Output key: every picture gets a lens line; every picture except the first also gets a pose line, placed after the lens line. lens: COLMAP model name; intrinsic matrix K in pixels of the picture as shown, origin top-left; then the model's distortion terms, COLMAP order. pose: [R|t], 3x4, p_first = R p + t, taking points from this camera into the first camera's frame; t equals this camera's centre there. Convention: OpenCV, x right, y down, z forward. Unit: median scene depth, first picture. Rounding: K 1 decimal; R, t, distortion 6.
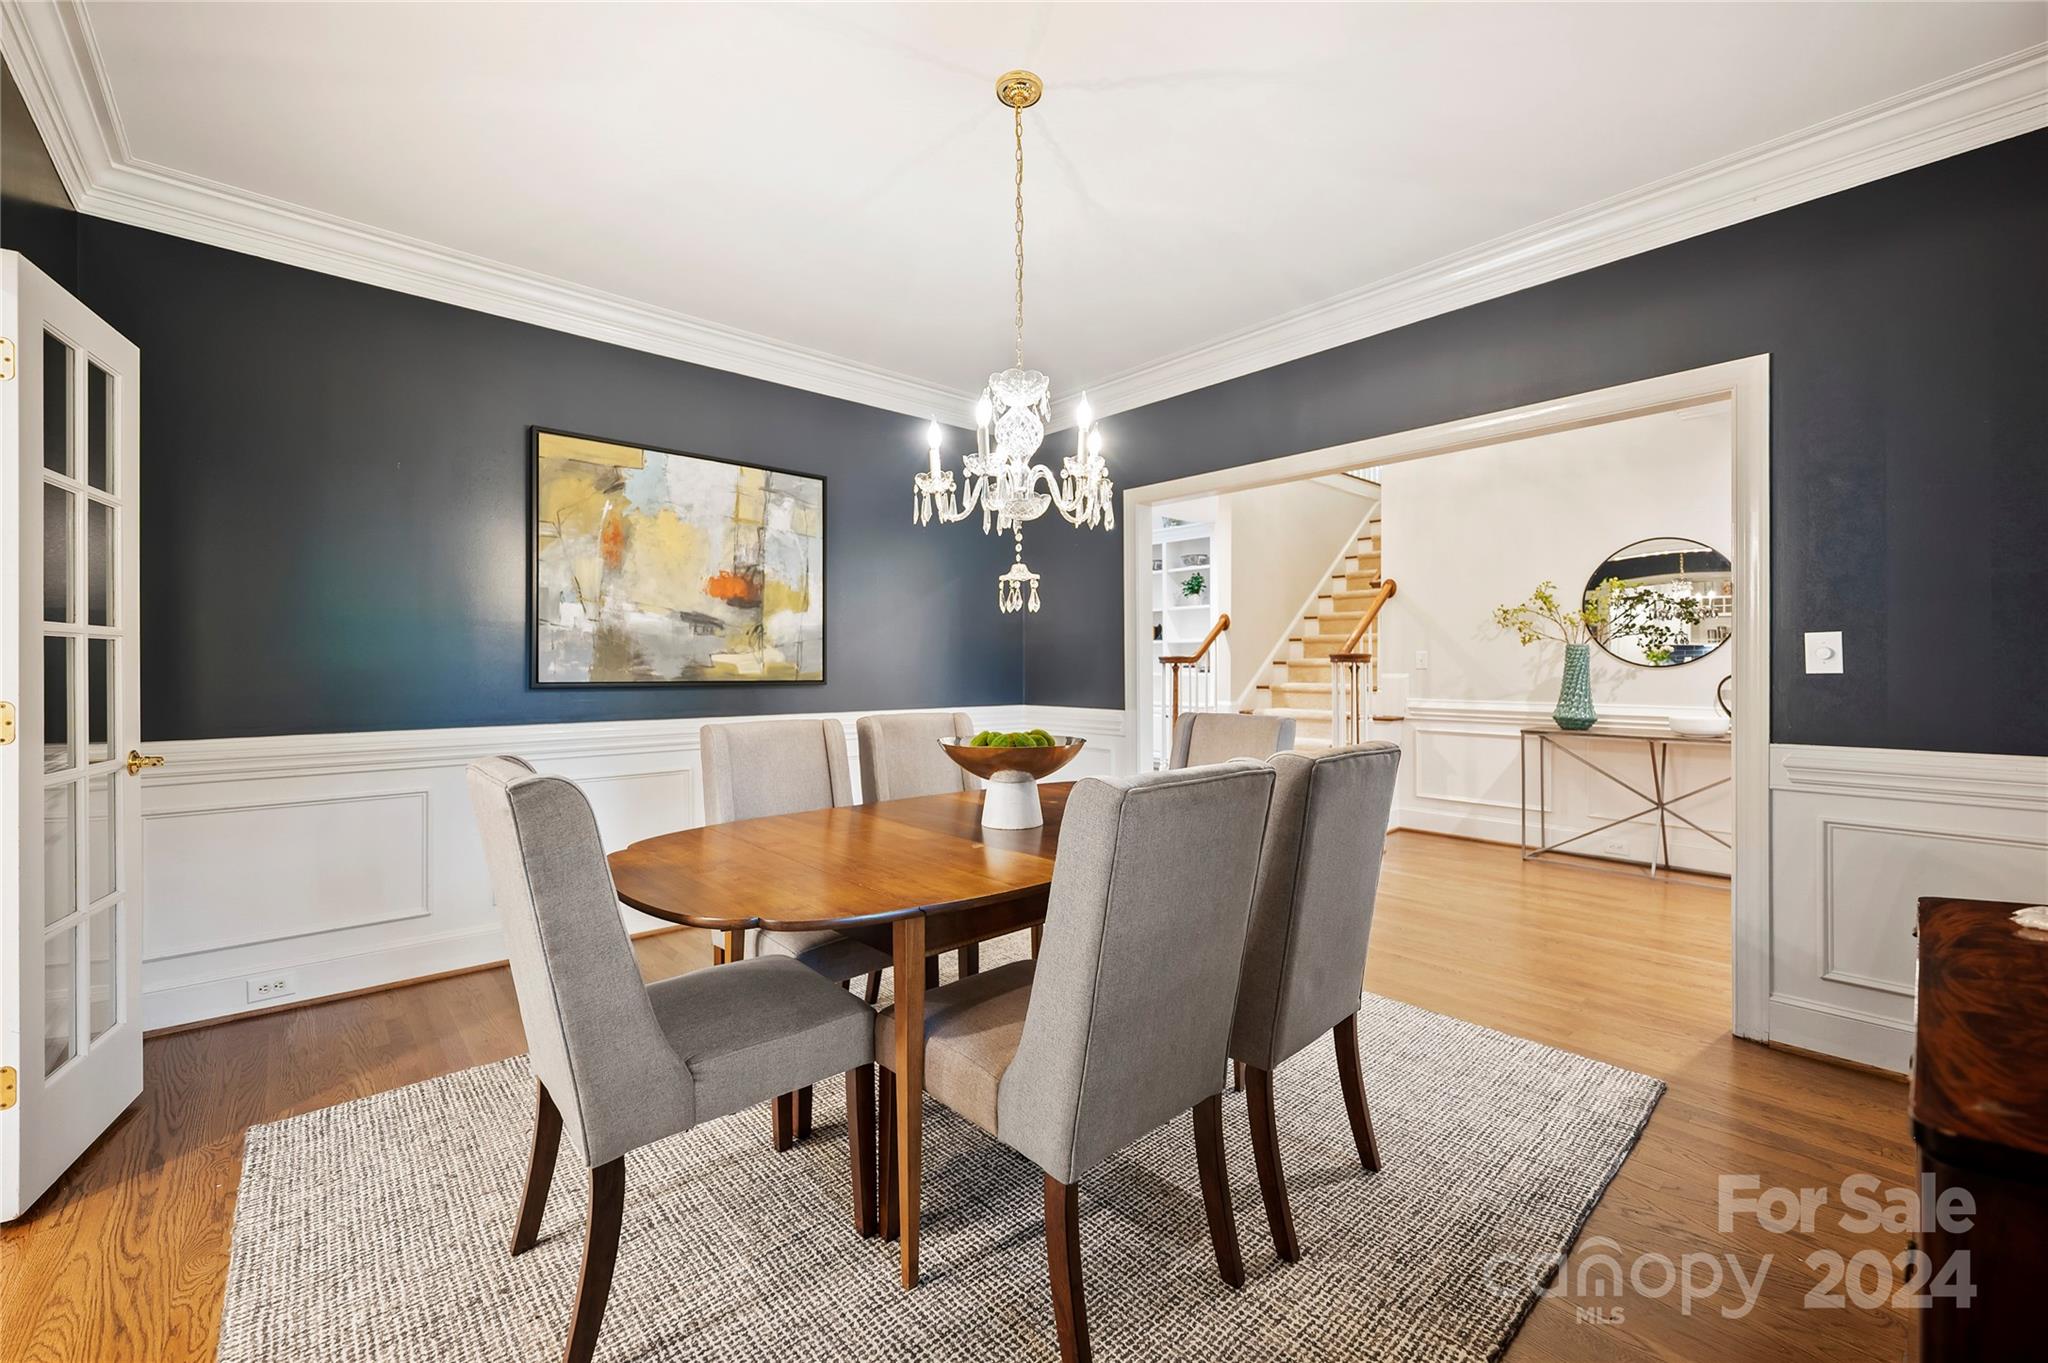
lens RADIAL K [[819.5, 0, 1014.8], [0, 819.5, 674.2], [0, 0, 1]] dist [0.001786, 0.000118]
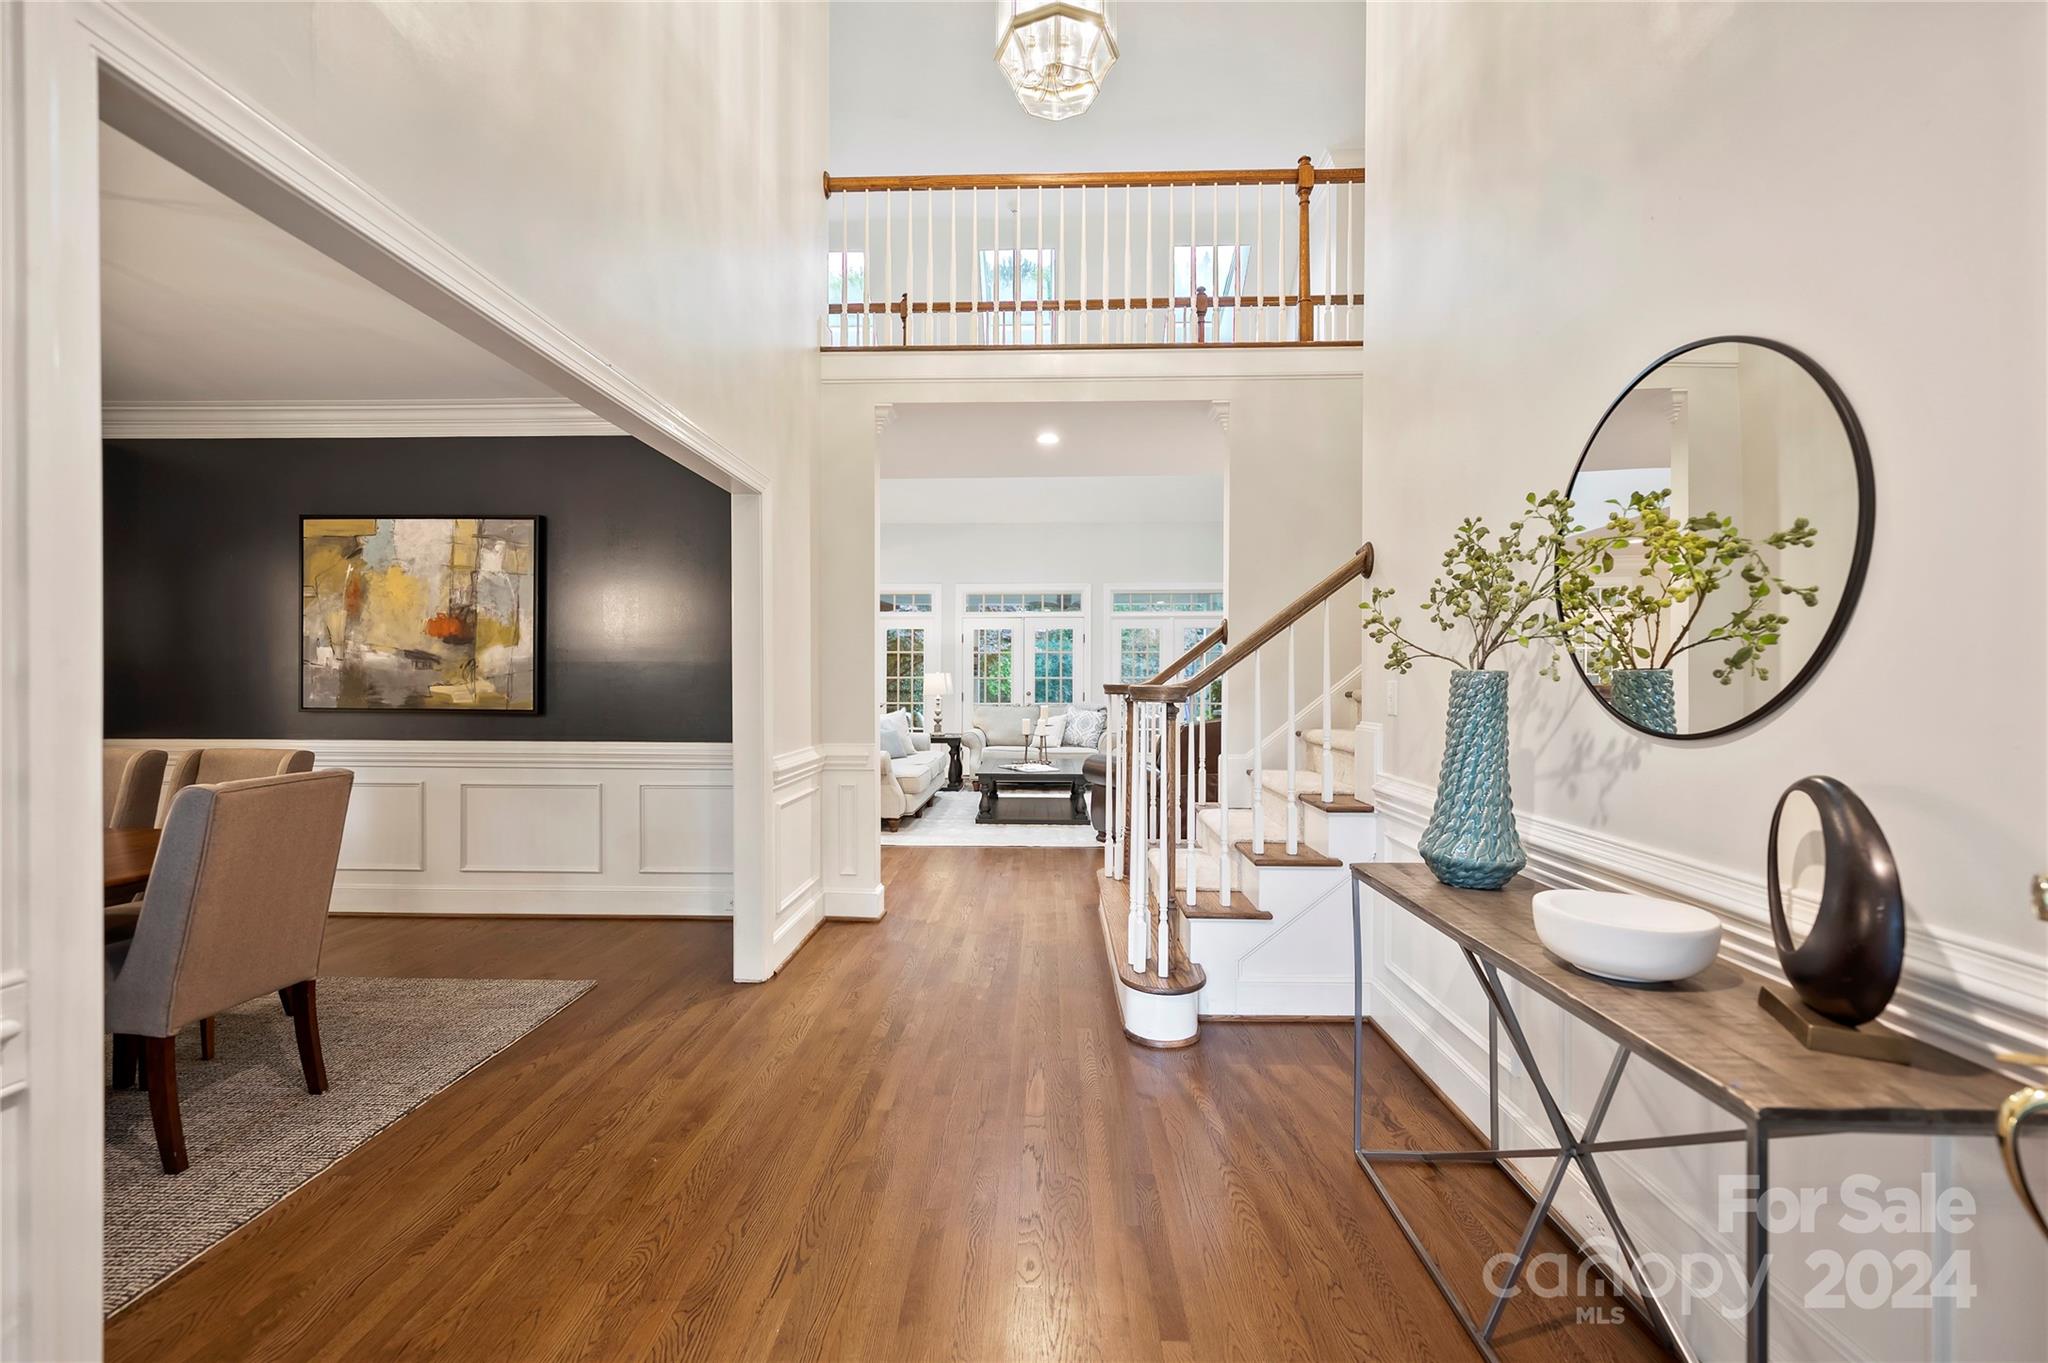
lens RADIAL K [[819.5, 0, 1014.8], [0, 819.5, 674.2], [0, 0, 1]] dist [0.001786, 0.000118]
pose [[0.732648, -0.006098, -0.680580, 1.021061], [-0.009061, 0.999784, -0.018713, -0.026745], [0.680547, 0.019877, 0.732435, 0.717090]]
